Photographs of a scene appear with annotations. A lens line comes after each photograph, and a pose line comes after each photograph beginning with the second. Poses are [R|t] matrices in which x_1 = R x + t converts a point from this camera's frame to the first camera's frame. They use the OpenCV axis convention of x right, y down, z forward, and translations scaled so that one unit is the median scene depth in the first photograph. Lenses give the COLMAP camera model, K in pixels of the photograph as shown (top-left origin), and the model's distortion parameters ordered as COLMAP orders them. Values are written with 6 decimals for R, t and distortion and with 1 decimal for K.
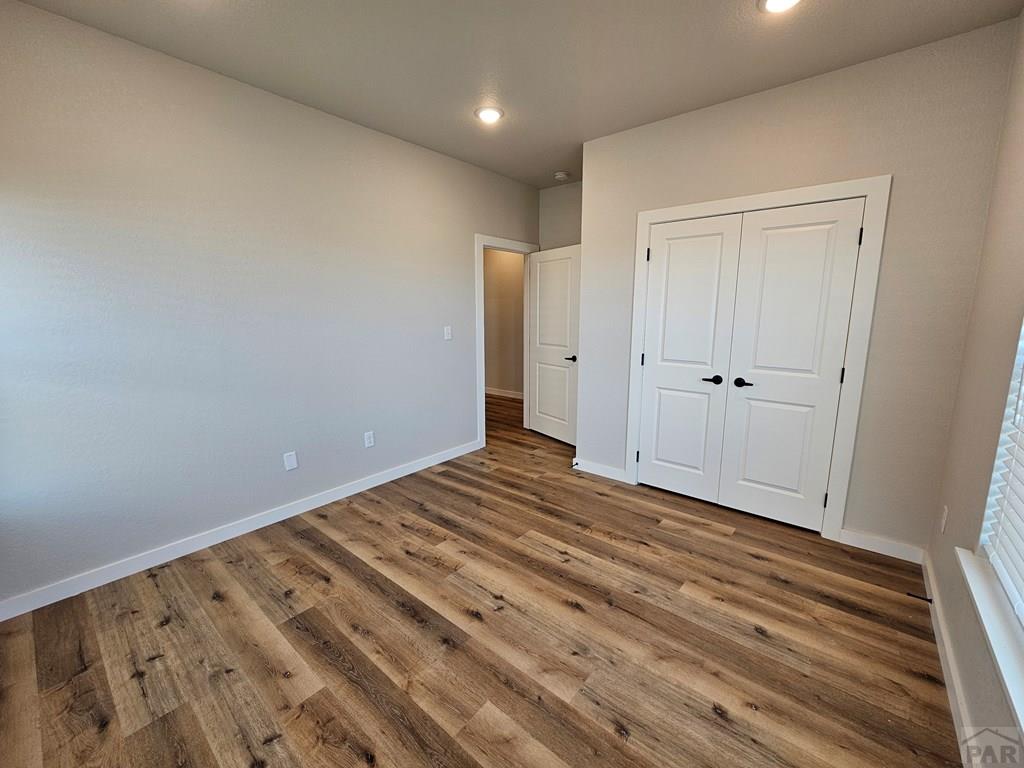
lens RADIAL K [[423.0, 0, 504.2], [0, 423.0, 388.4], [0, 0, 1]] dist [0.002049, -0.001130]
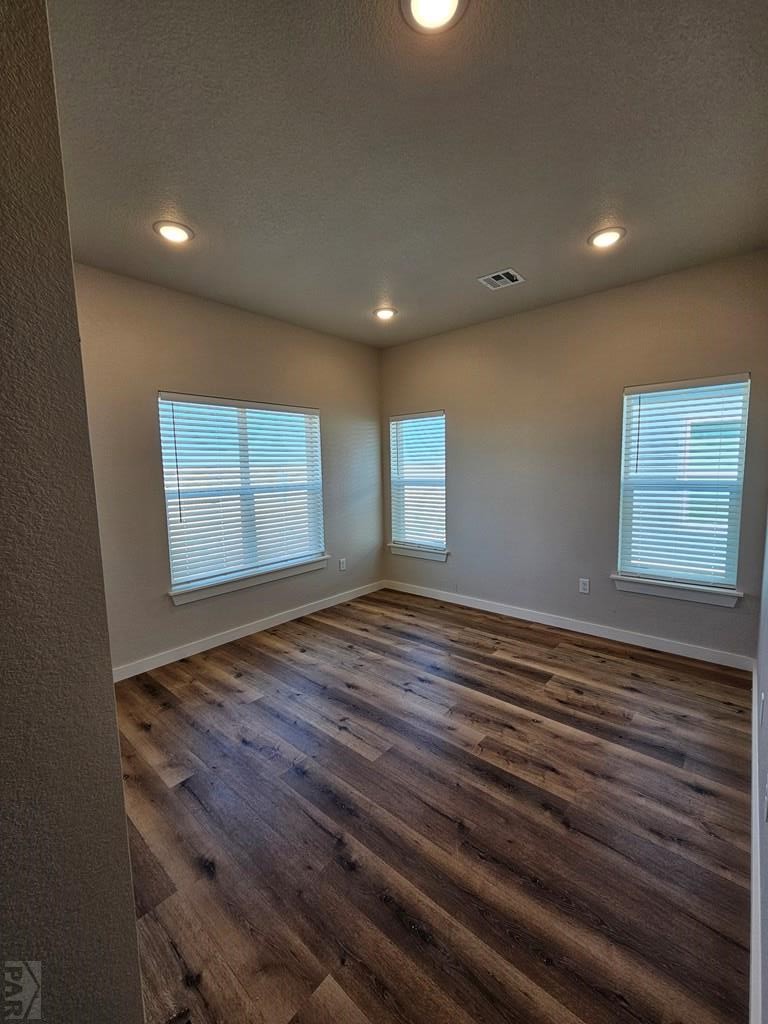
lens RADIAL K [[423.0, 0, 377.4], [0, 423.0, 506.1], [0, 0, 1]] dist [0.002049, -0.001130]
pose [[-0.999400, 0.022681, 0.026171, 0.030161], [0.028967, 0.961630, 0.272817, -0.356311], [-0.018979, 0.273411, -0.961710, 1.864718]]
